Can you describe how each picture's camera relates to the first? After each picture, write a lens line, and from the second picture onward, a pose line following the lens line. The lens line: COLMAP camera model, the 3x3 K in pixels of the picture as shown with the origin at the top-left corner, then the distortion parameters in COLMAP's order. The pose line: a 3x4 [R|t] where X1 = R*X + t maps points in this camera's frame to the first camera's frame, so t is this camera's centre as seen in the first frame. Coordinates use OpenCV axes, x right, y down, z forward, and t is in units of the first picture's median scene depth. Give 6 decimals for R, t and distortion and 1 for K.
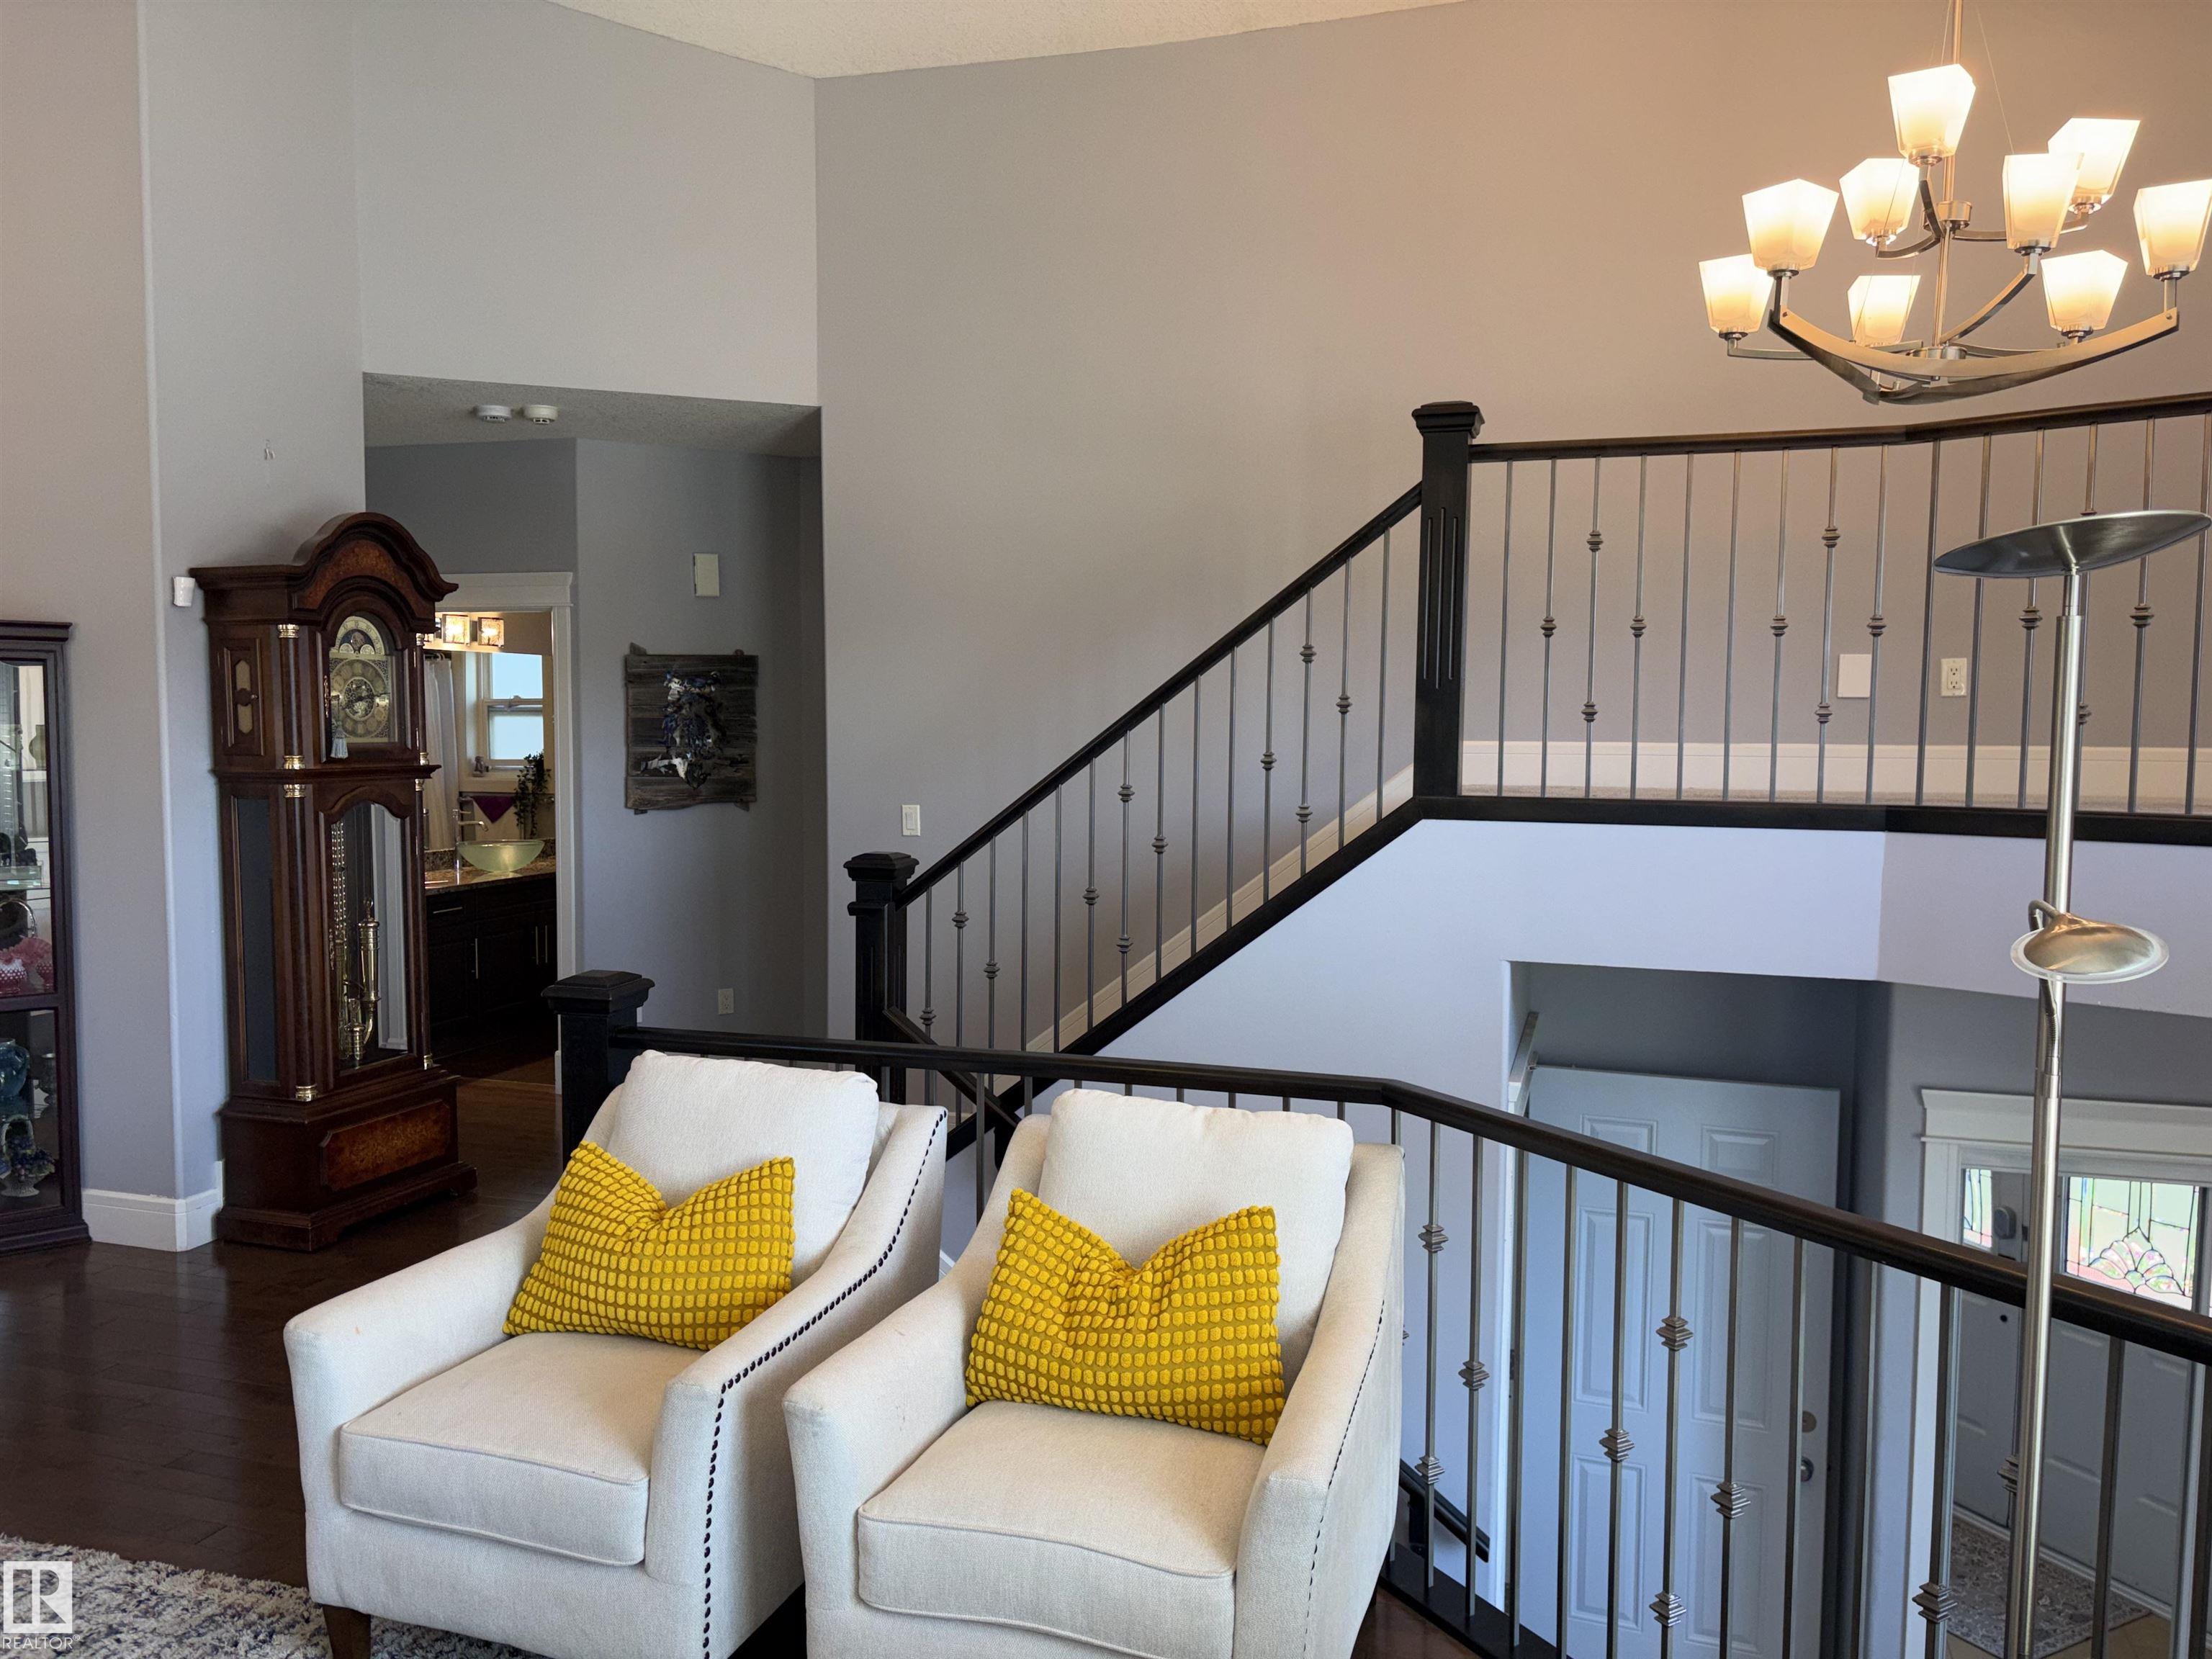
lens RADIAL K [[1669.5, 0, 1092.6], [0, 1669.5, 835.8], [0, 0, 1]] dist [0.065252, -0.070499]
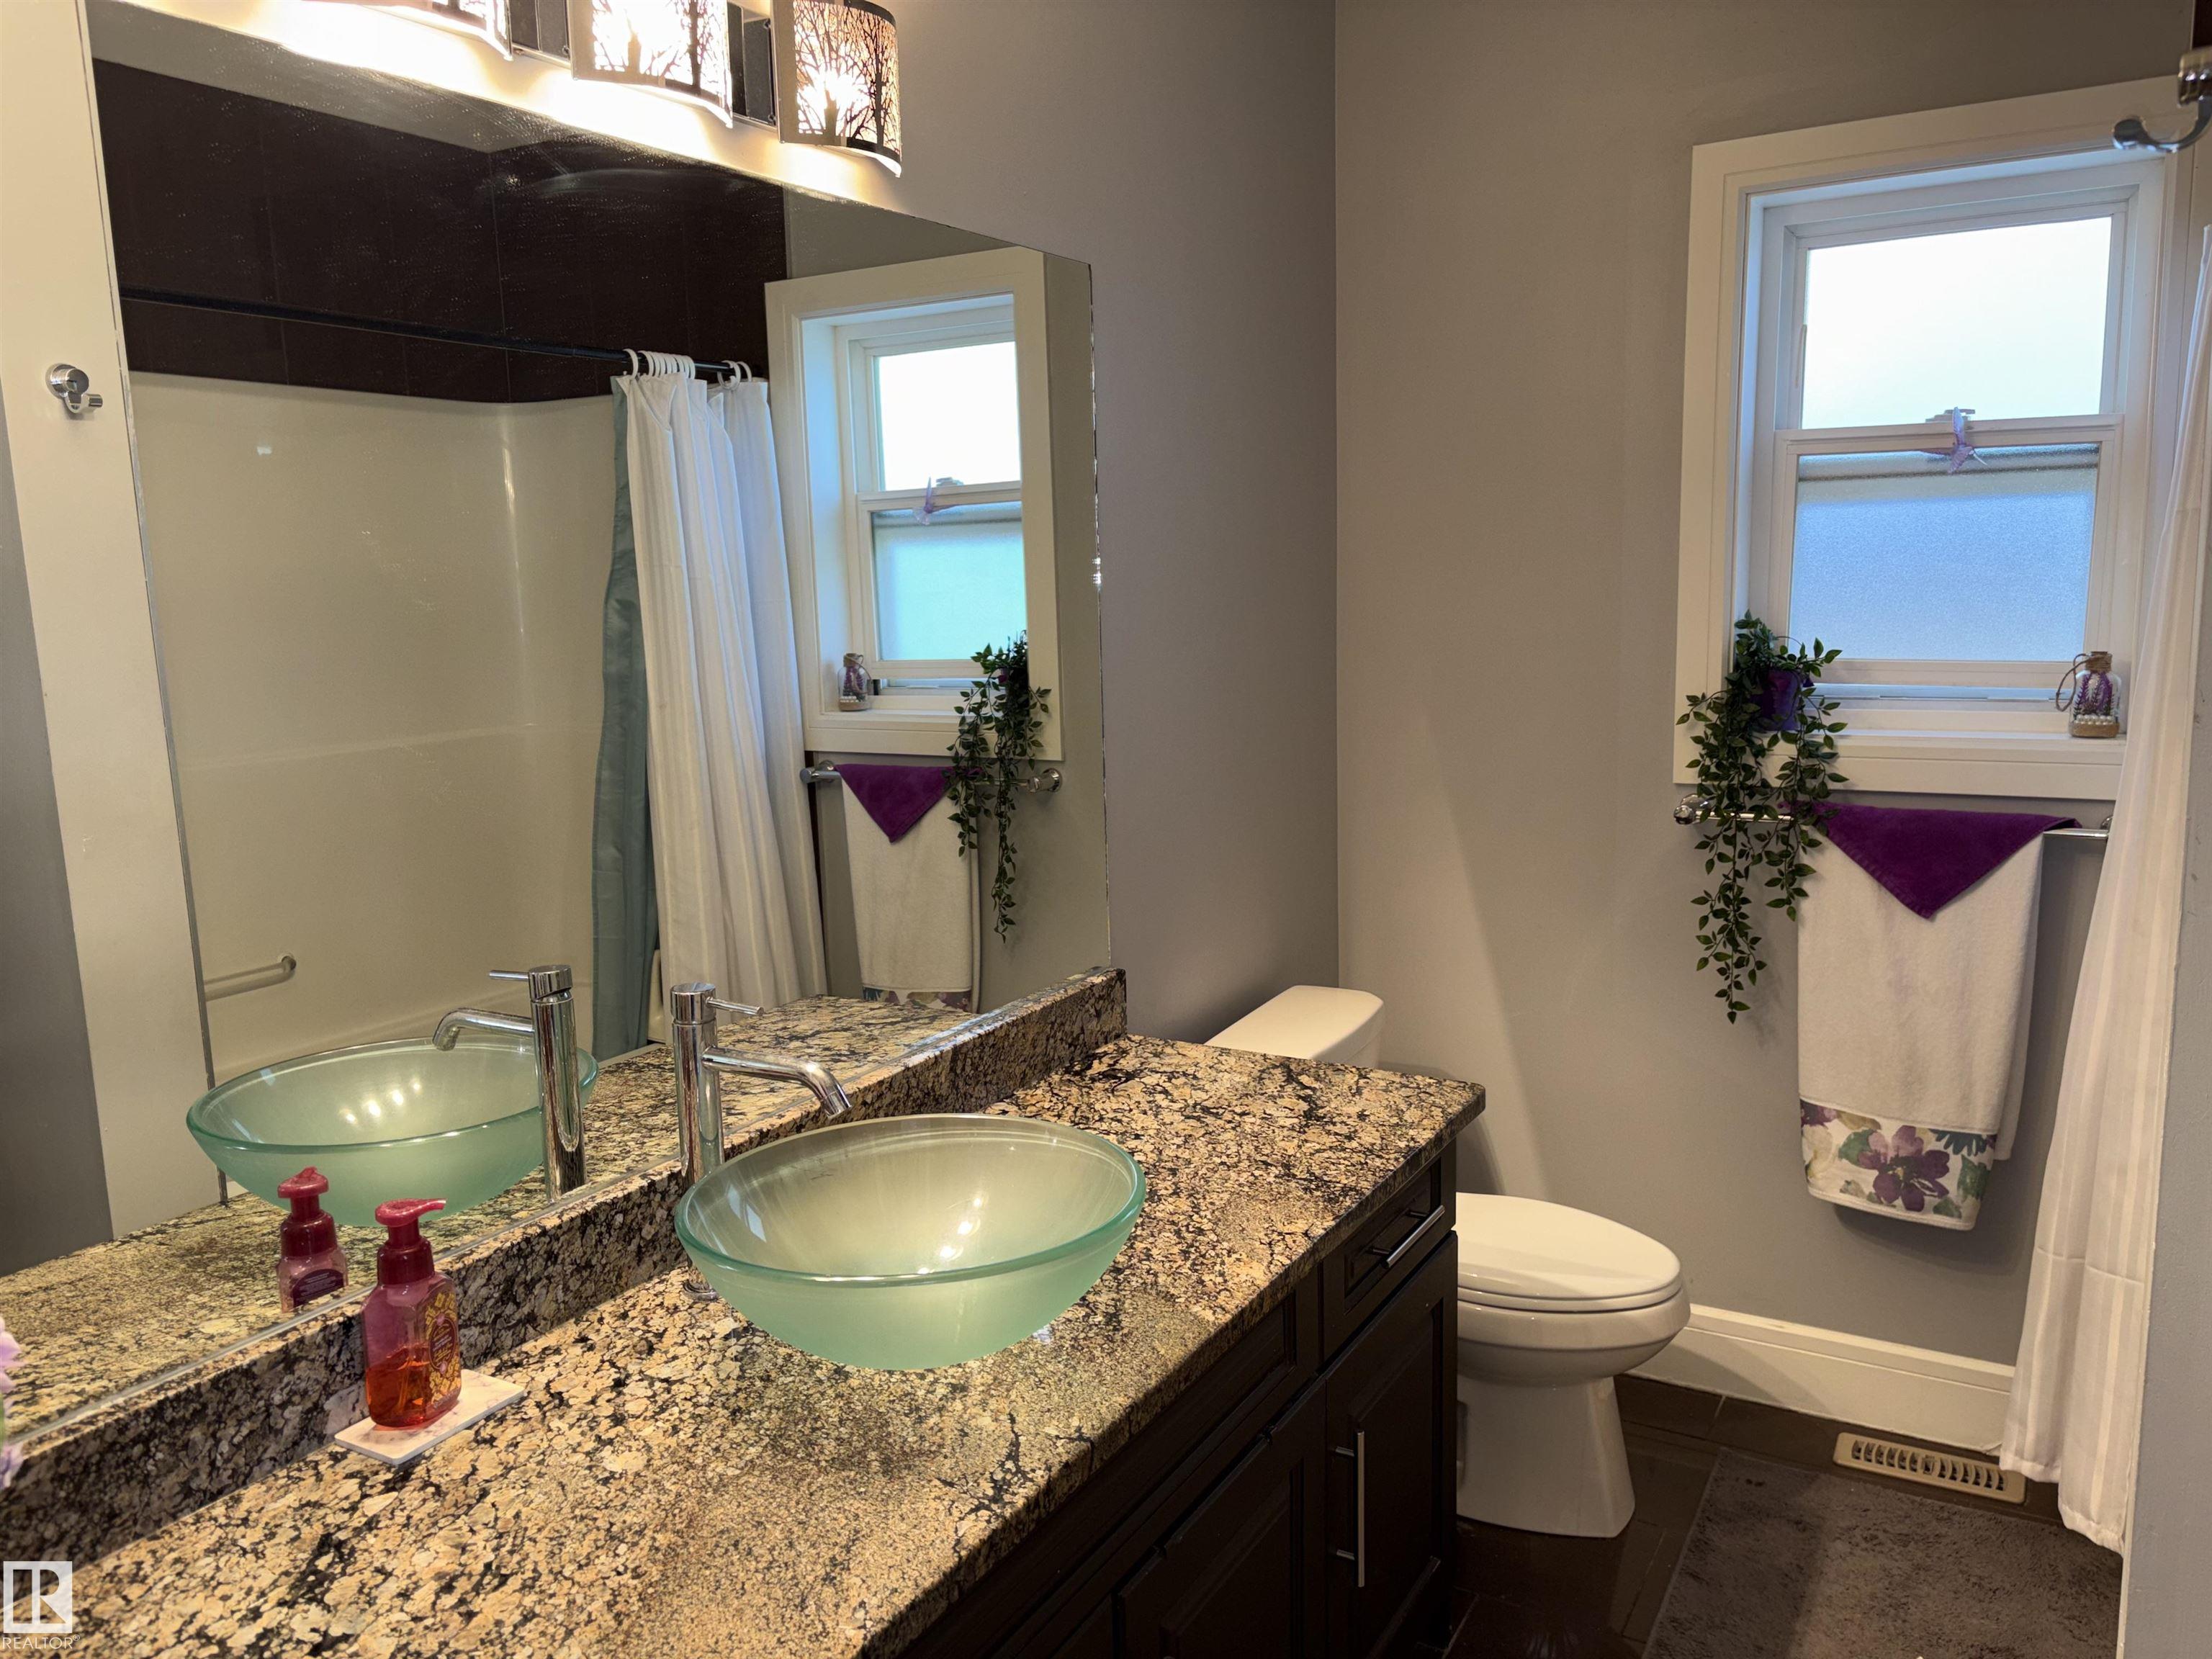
lens RADIAL K [[1669.5, 0, 1107.0], [0, 1669.5, 833.0], [0, 0, 1]] dist [0.065252, -0.070499]
pose [[0.976745, 0.005209, -0.214343, -0.236016], [0.014705, 0.995723, 0.091208, -0.041043], [0.213901, -0.092239, 0.972491, 0.663130]]
